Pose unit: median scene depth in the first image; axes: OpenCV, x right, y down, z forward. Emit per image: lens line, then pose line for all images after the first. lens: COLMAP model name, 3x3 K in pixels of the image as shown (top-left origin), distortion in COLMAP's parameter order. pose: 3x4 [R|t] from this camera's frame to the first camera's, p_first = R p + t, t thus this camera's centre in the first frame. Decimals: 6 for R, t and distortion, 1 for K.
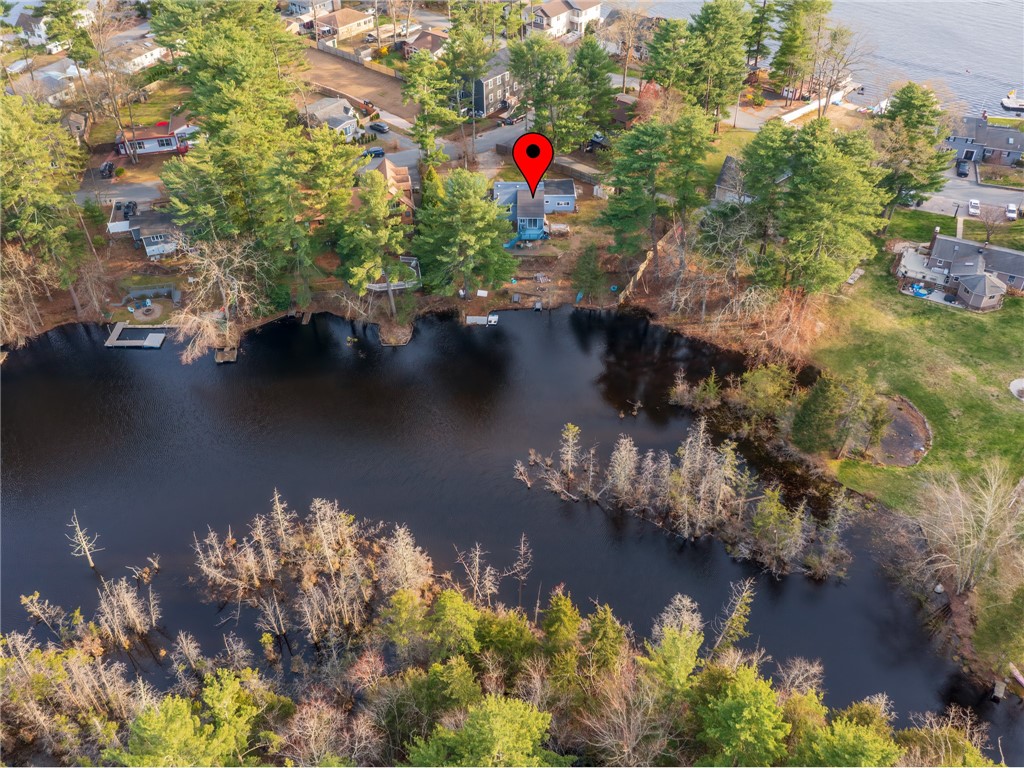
lens RADIAL K [[901.5, 0, 512.0], [0, 901.5, 384.0], [0, 0, 1]] dist [-0.011209, 0.001666]
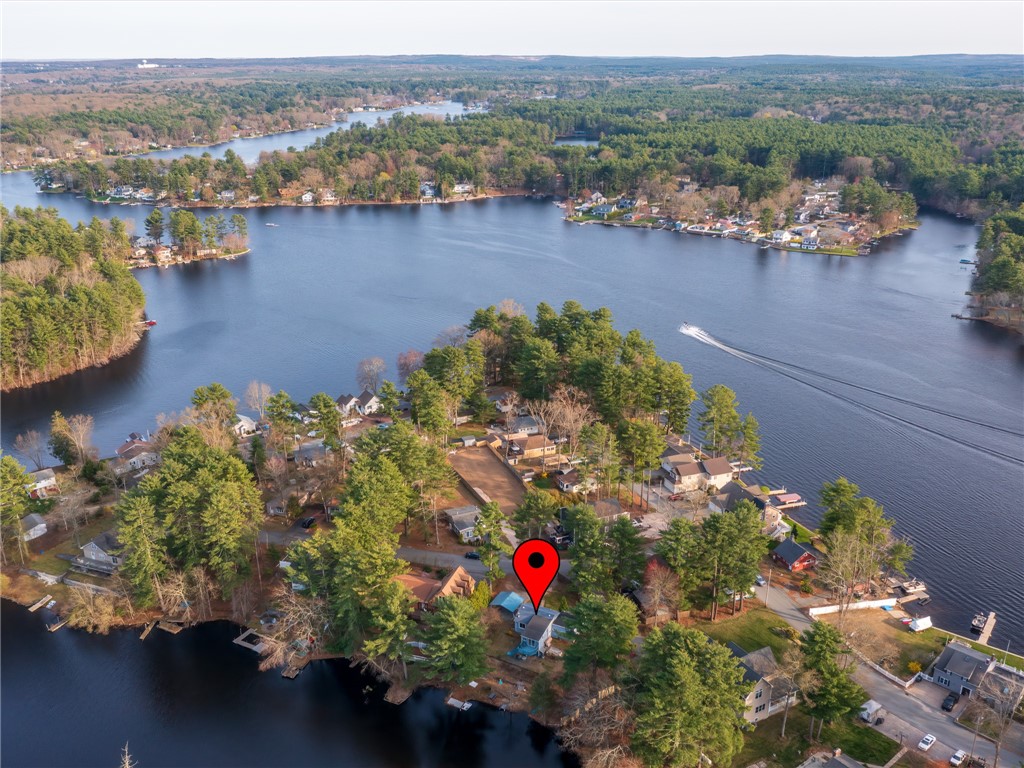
lens RADIAL K [[901.5, 0, 512.0], [0, 901.5, 384.0], [0, 0, 1]] dist [-0.011209, 0.001666]
pose [[0.891010, 0.170696, -0.420671, 0.514819], [-0.308391, 0.907587, -0.284922, -0.144115], [0.333160, 0.383600, 0.861310, -0.312385]]
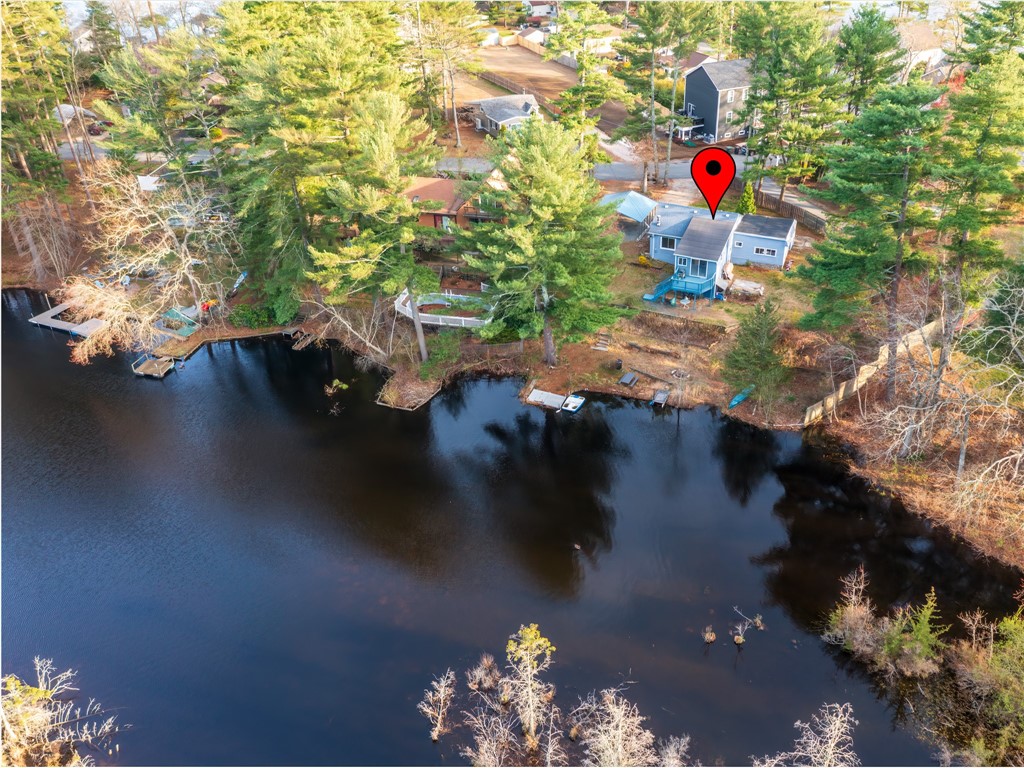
lens RADIAL K [[902.8, 0, 578.0], [0, 902.8, 384.7], [0, 0, 1]] dist [-0.013979, -0.000306]
pose [[0.933172, 0.198610, -0.299573, 0.150271], [-0.239758, 0.964903, -0.107139, -0.021745], [0.267780, 0.171804, 0.948039, 0.446516]]
